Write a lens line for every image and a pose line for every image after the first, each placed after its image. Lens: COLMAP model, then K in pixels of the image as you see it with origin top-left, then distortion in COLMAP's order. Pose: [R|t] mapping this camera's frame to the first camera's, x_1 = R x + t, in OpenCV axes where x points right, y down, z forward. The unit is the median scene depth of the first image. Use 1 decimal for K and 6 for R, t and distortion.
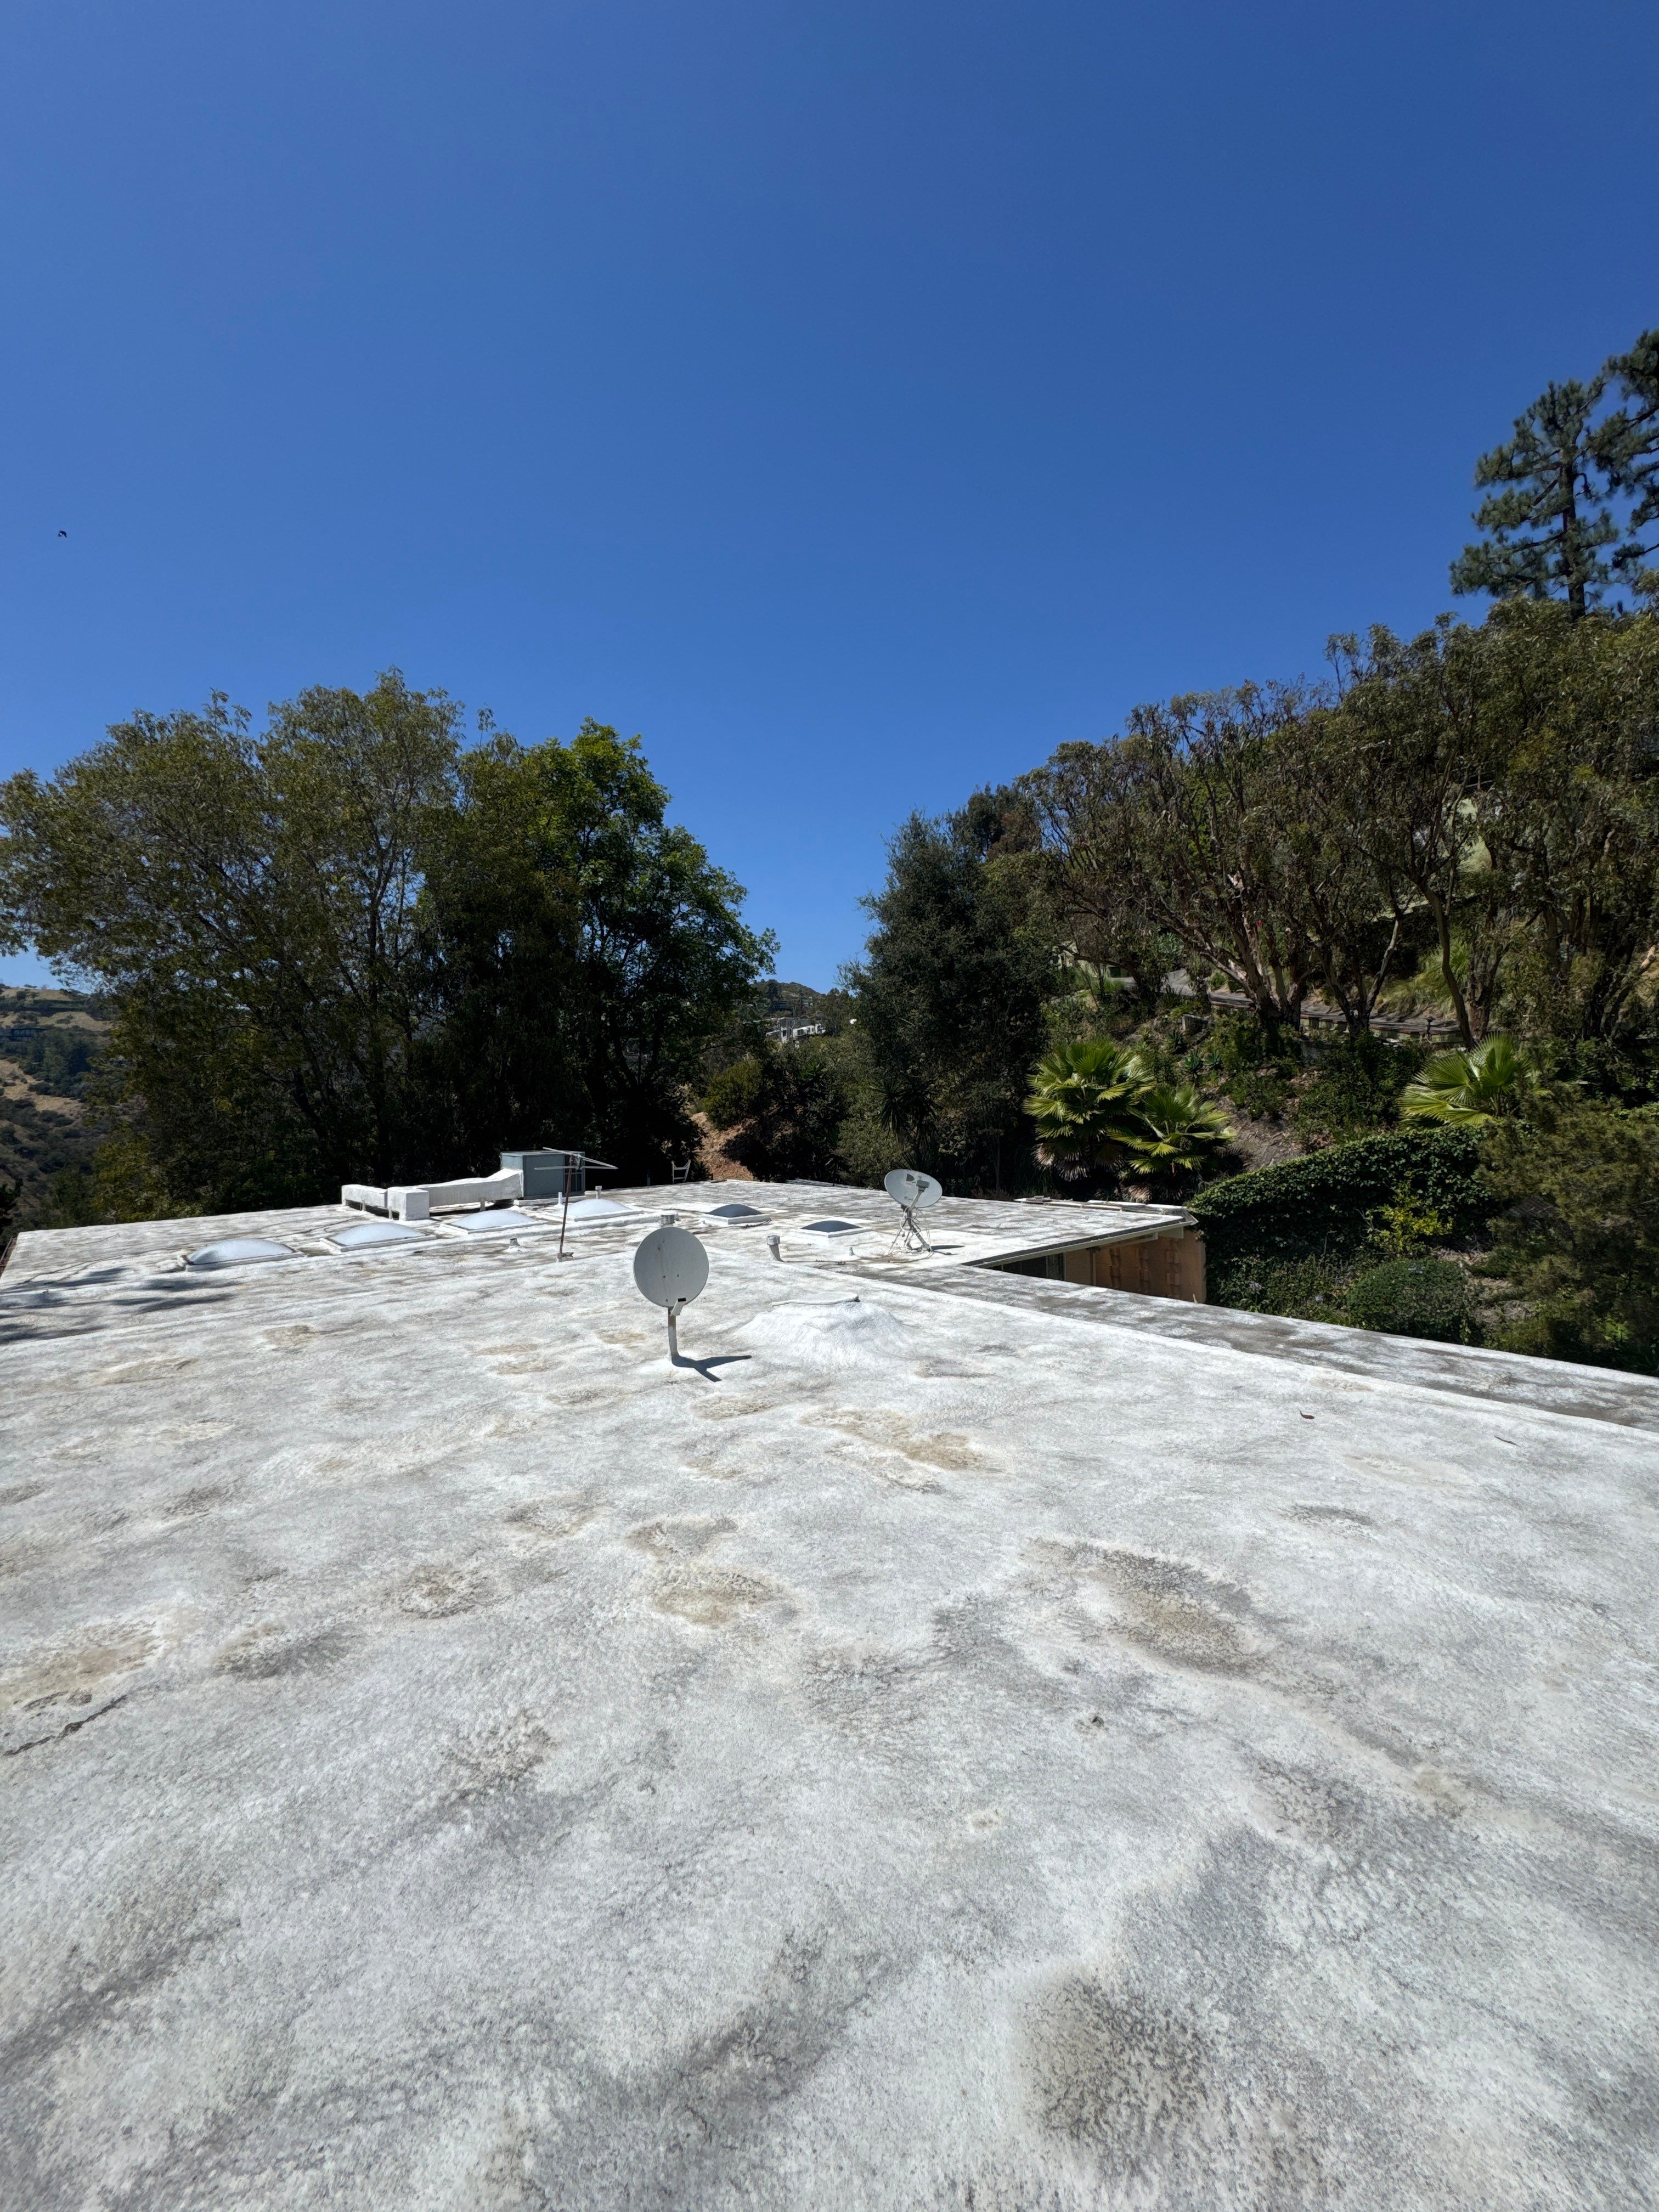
lens RADIAL K [[883.4, 0, 826.6], [0, 883.4, 1109.3], [0, 0, 1]] dist [-0.000587, 0.000541]
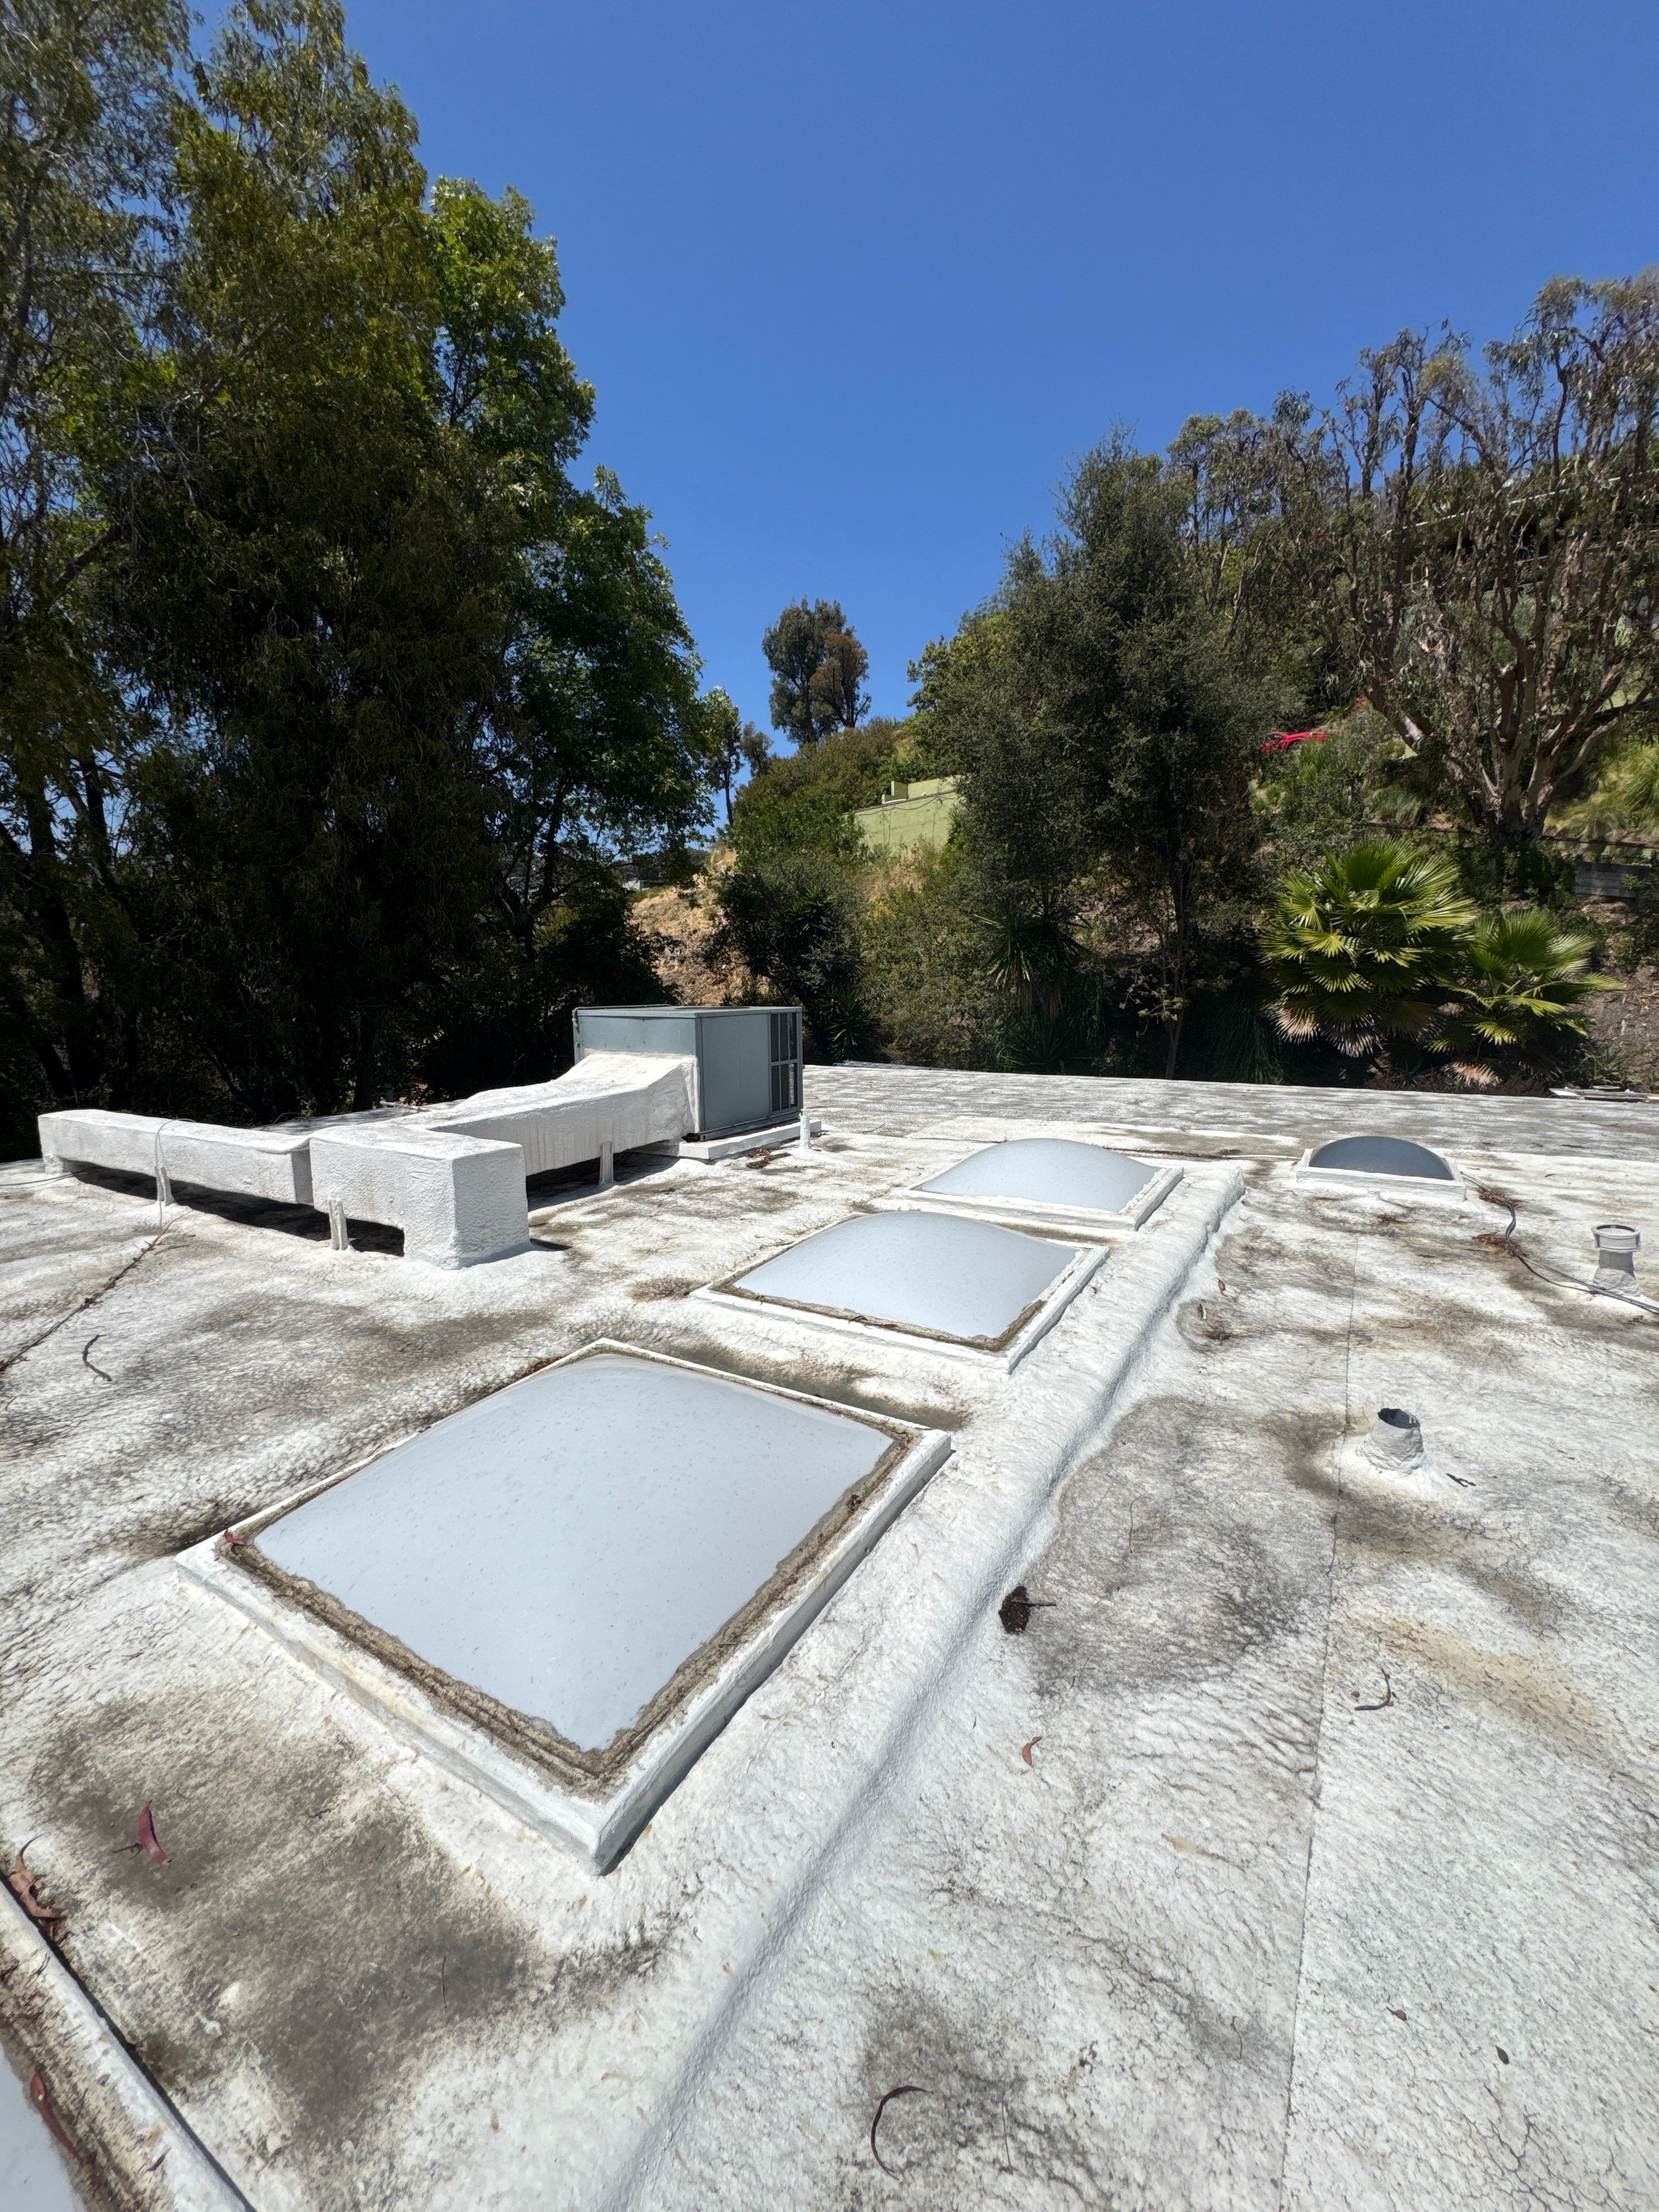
lens RADIAL K [[883.4, 0, 825.3], [0, 883.4, 1109.1], [0, 0, 1]] dist [-0.000587, 0.000541]
pose [[0.954302, -0.036040, 0.296664, -0.370706], [-0.005057, 0.990612, 0.136611, 0.039248], [-0.298802, -0.131869, 0.945160, 0.610210]]
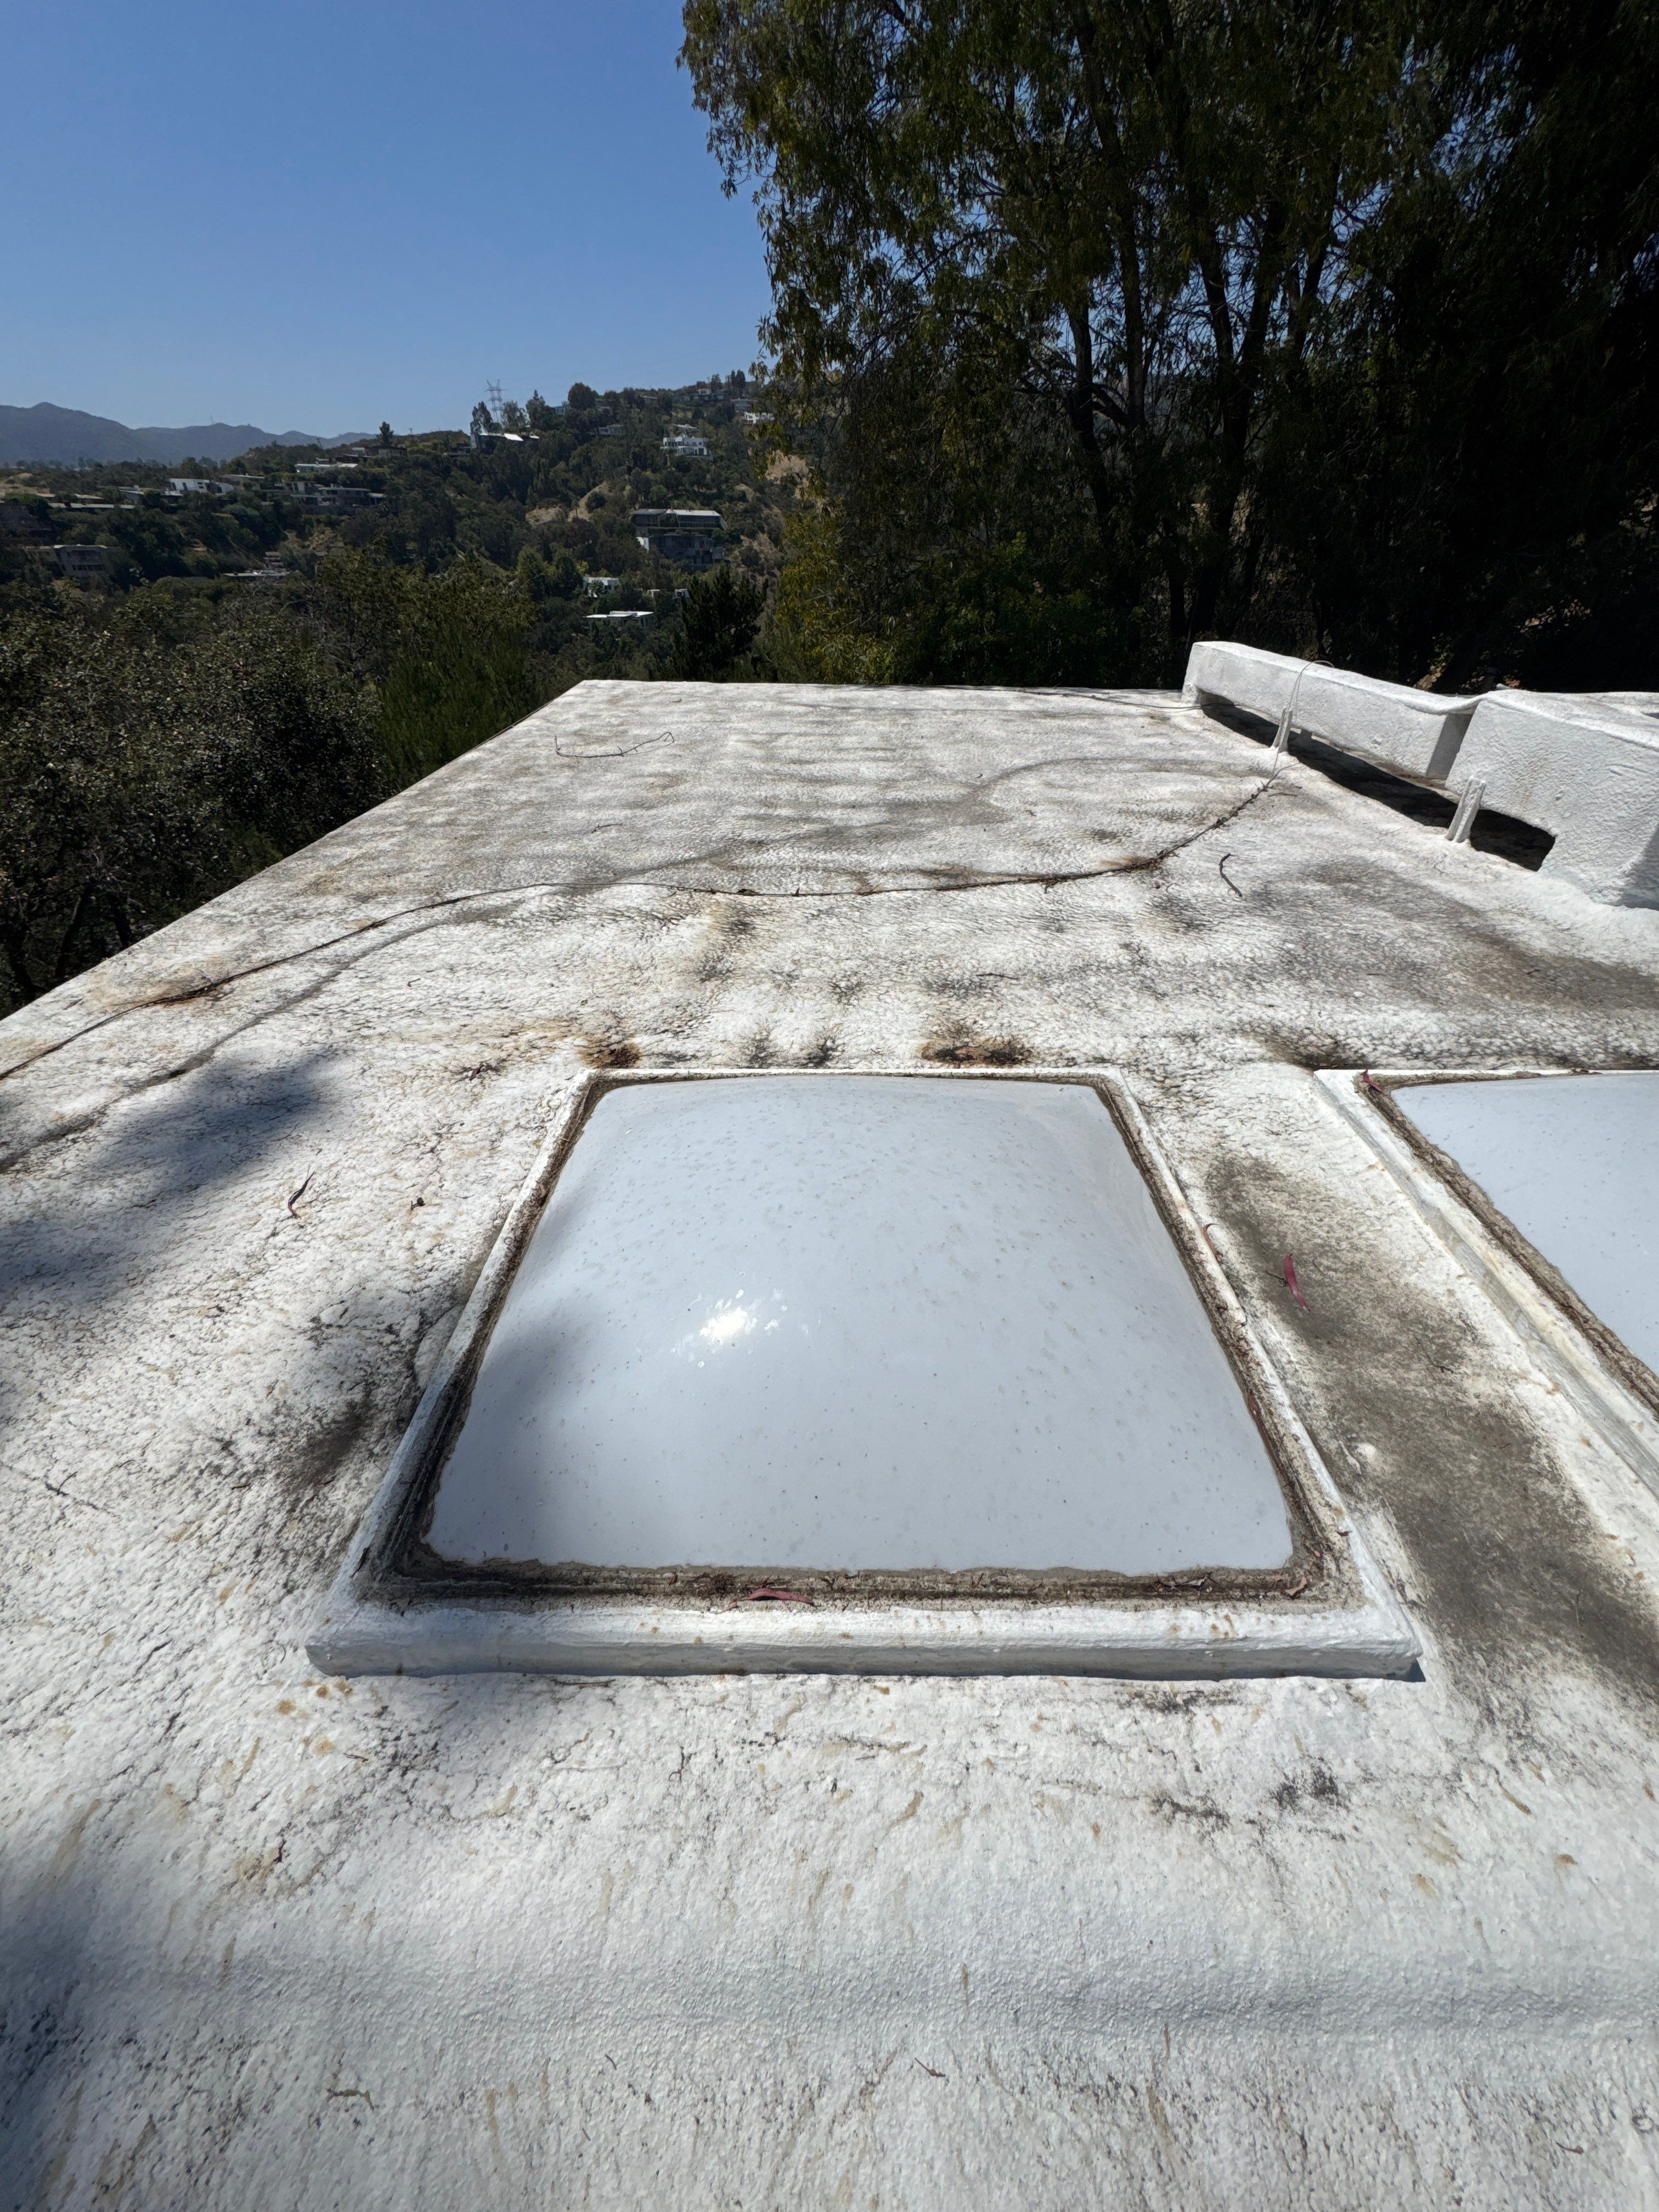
lens RADIAL K [[883.4, 0, 831.3], [0, 883.4, 1103.4], [0, 0, 1]] dist [-0.000587, 0.000541]
pose [[0.745321, 0.393766, -0.538001, -0.396801], [-0.036940, 0.830105, 0.556383, 0.049283], [0.665682, -0.394810, 0.633240, 0.612122]]
